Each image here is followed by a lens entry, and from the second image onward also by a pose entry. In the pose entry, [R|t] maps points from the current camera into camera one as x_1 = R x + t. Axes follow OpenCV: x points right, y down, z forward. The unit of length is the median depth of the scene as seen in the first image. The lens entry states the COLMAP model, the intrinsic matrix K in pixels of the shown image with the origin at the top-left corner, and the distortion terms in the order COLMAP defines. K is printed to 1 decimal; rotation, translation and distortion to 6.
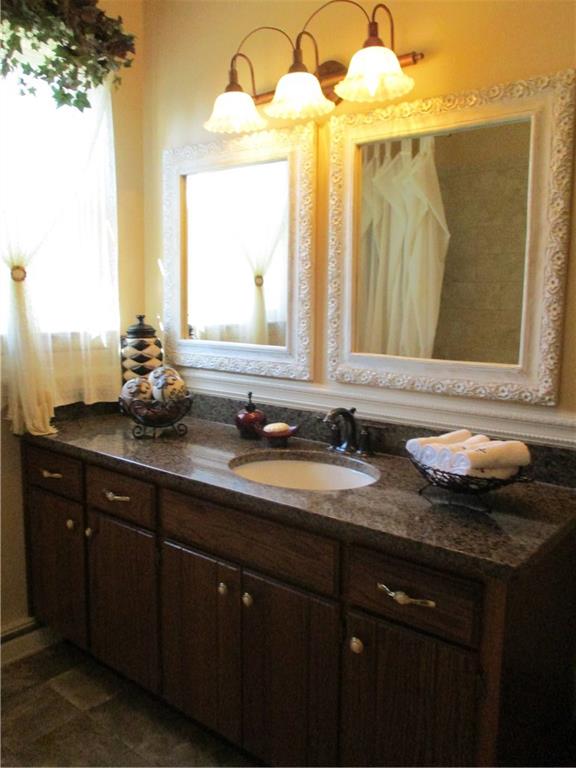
lens RADIAL K [[655.0, 0, 287.4], [0, 655.0, 366.7], [0, 0, 1]] dist [0.006216, -0.002183]
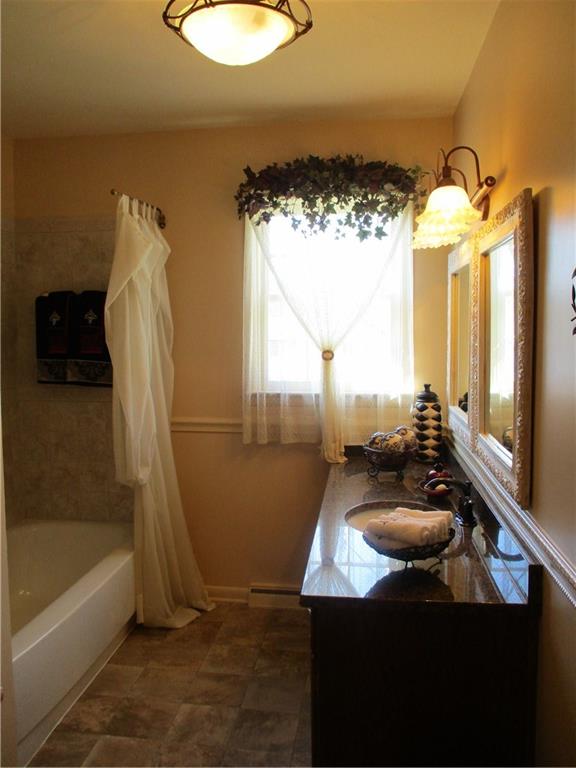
lens RADIAL K [[655.0, 0, 287.4], [0, 655.0, 366.7], [0, 0, 1]] dist [0.006216, -0.002183]
pose [[0.543387, 0.038232, -0.838611, 0.783302], [-0.079012, 0.996857, -0.005751, -0.093505], [0.835756, 0.069385, 0.544700, 0.083470]]
